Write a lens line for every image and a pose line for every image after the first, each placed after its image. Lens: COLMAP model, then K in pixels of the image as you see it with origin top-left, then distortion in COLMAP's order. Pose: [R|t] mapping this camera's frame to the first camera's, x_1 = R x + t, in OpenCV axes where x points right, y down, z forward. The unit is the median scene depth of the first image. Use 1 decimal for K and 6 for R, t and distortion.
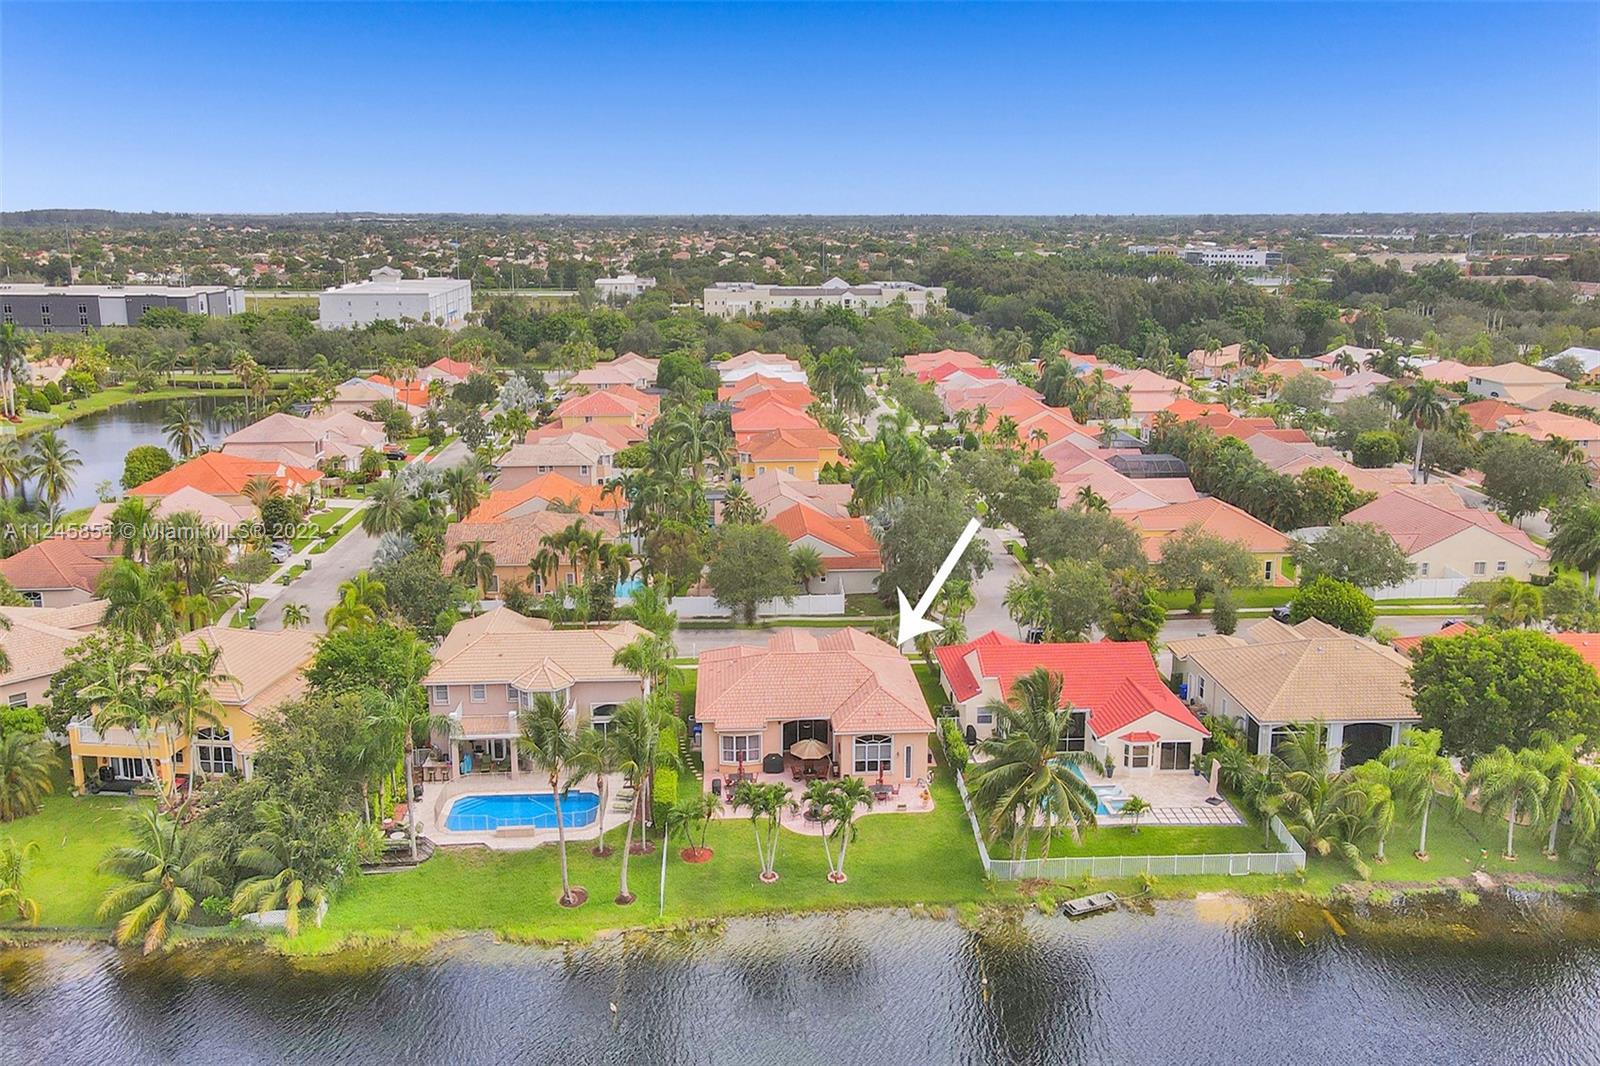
lens RADIAL K [[1540.0, 0, 819.2], [0, 1540.0, 536.1], [0, 0, 1]] dist [0.007839, 0.139791]
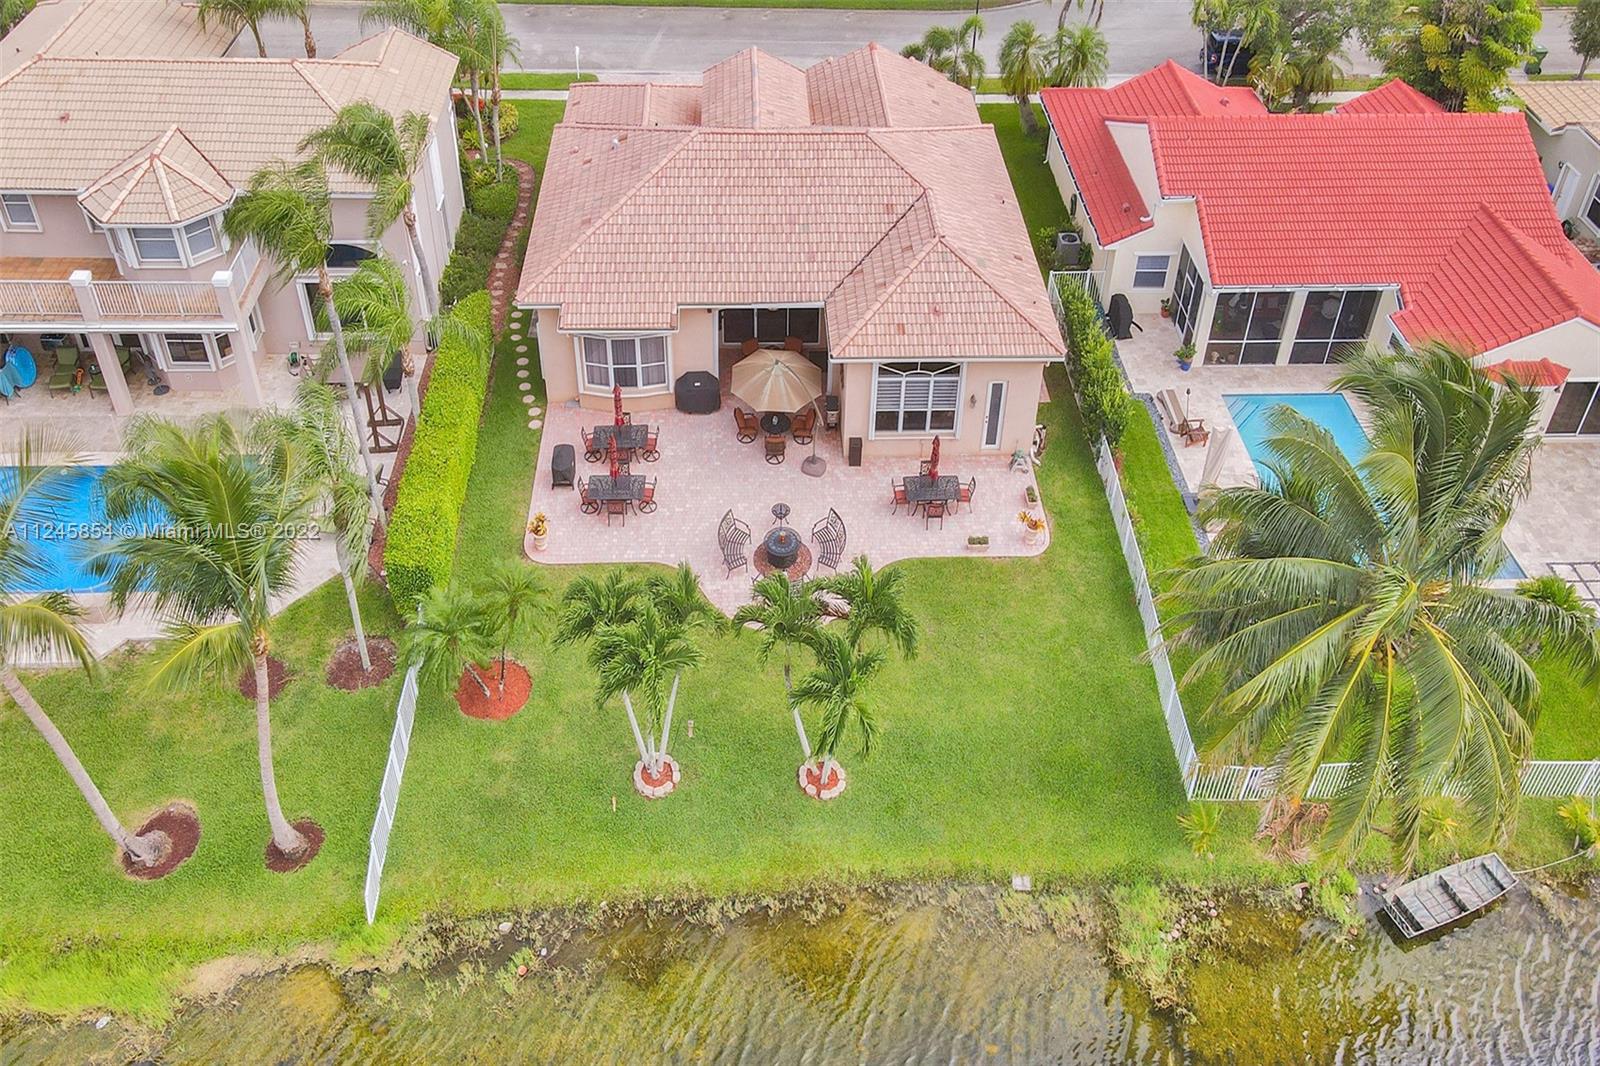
lens RADIAL K [[1540.0, 0, 819.2], [0, 1540.0, 536.1], [0, 0, 1]] dist [0.007839, 0.139791]
pose [[0.999479, 0.032024, 0.003948, 0.006190], [-0.030538, 0.899311, 0.436242, -0.015306], [0.010420, -0.436136, 0.899821, 0.569028]]
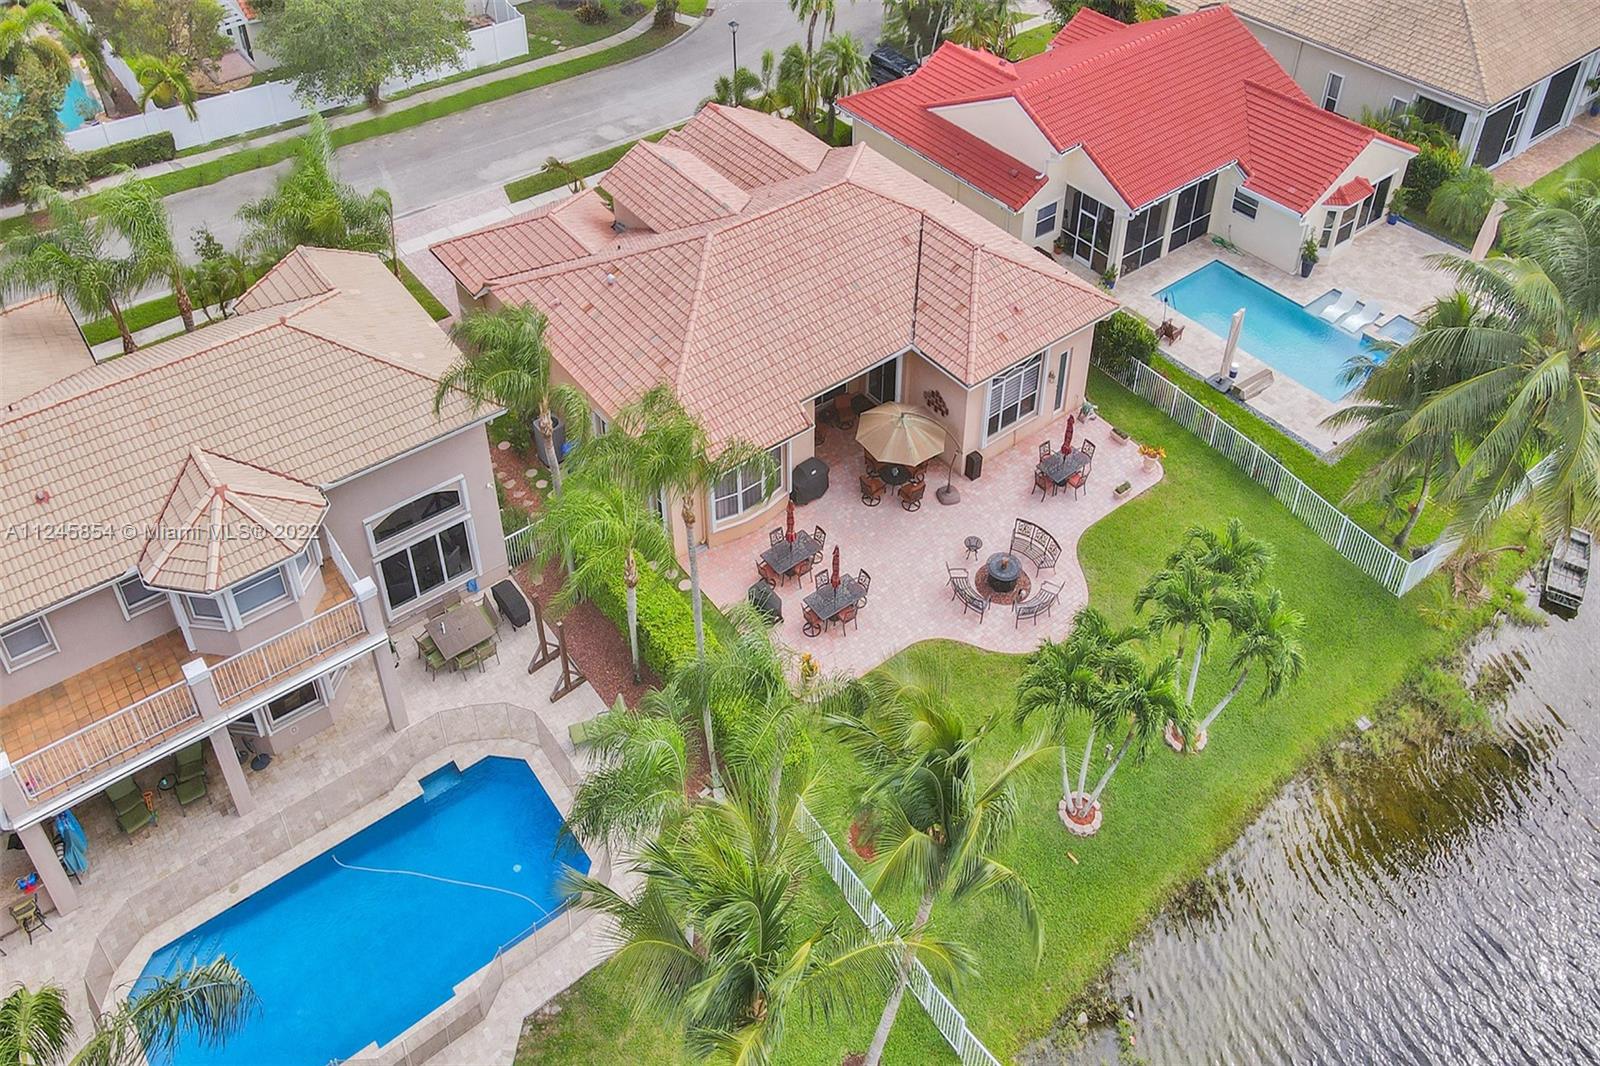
lens RADIAL K [[1486.4, 0, 769.9], [0, 1486.4, 529.9], [0, 0, 1]] dist [0.033826, 0.000826]
pose [[0.765390, -0.398438, 0.505397, -0.262675], [0.134686, 0.867085, 0.479608, -0.050539], [-0.629316, -0.299017, 0.717322, 0.689436]]
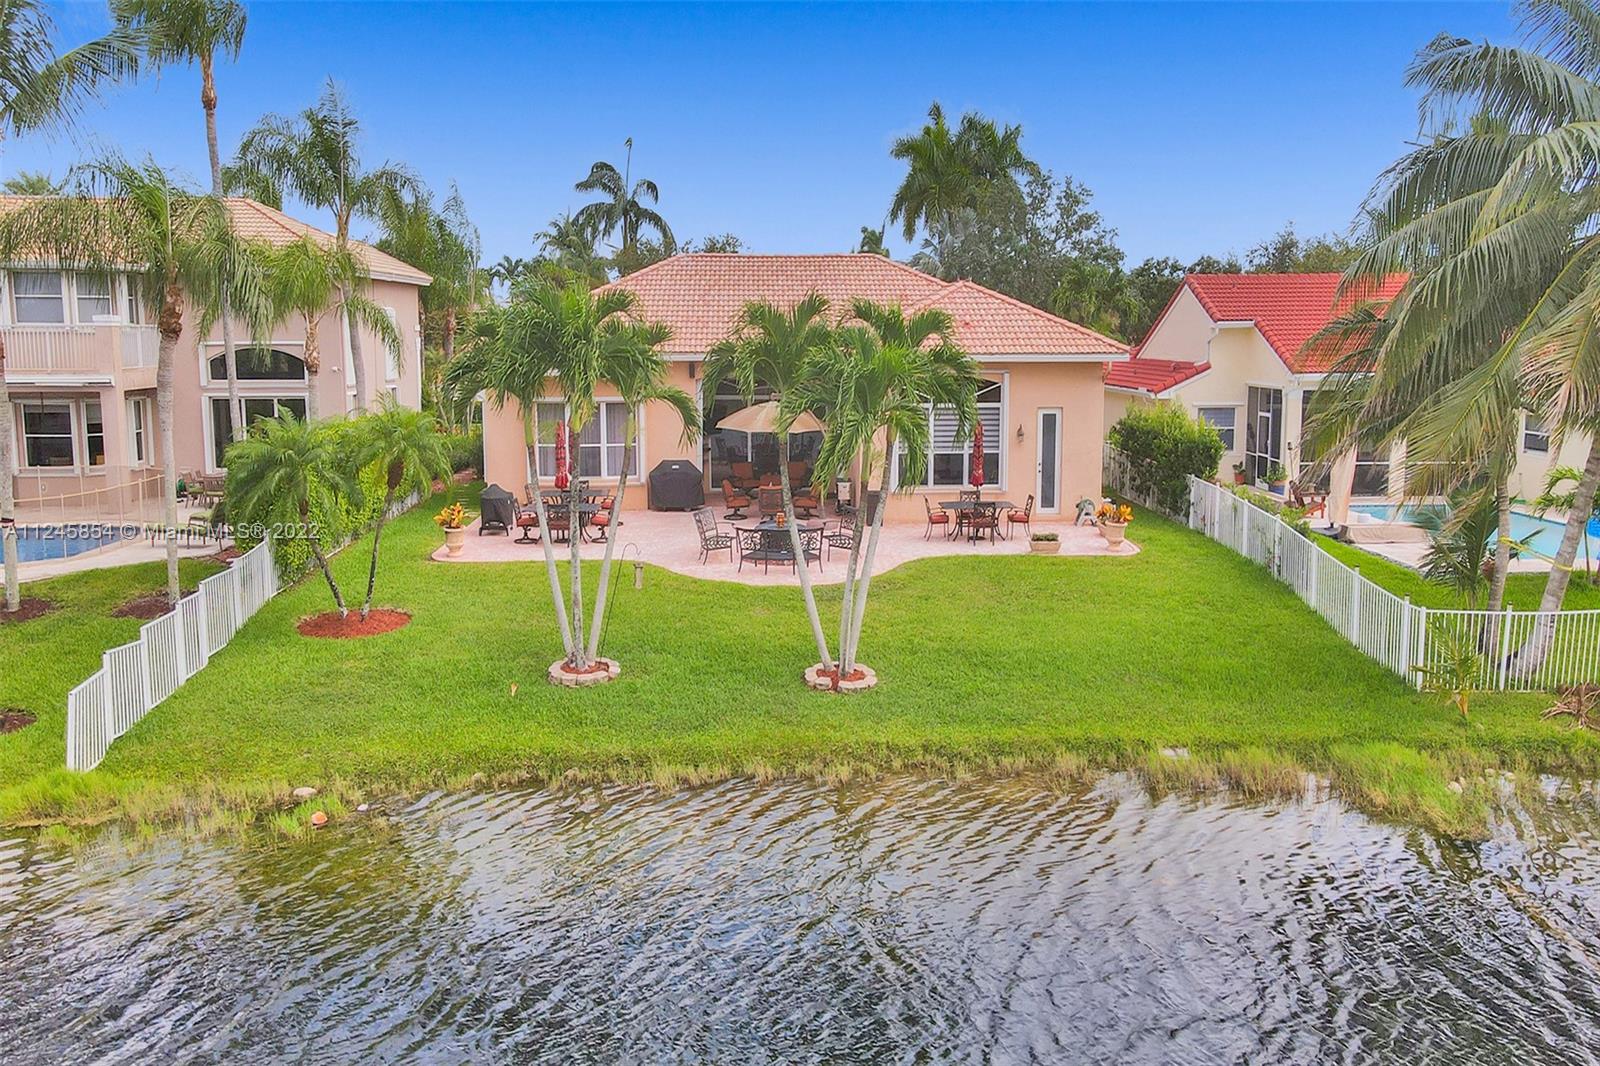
lens RADIAL K [[1540.0, 0, 819.2], [0, 1540.0, 536.1], [0, 0, 1]] dist [0.007839, 0.139791]
pose [[0.999876, 0.008602, -0.013172, 0.009732], [-0.009570, 0.997114, -0.075312, 0.187453], [0.012487, 0.075428, 0.997073, 0.634128]]
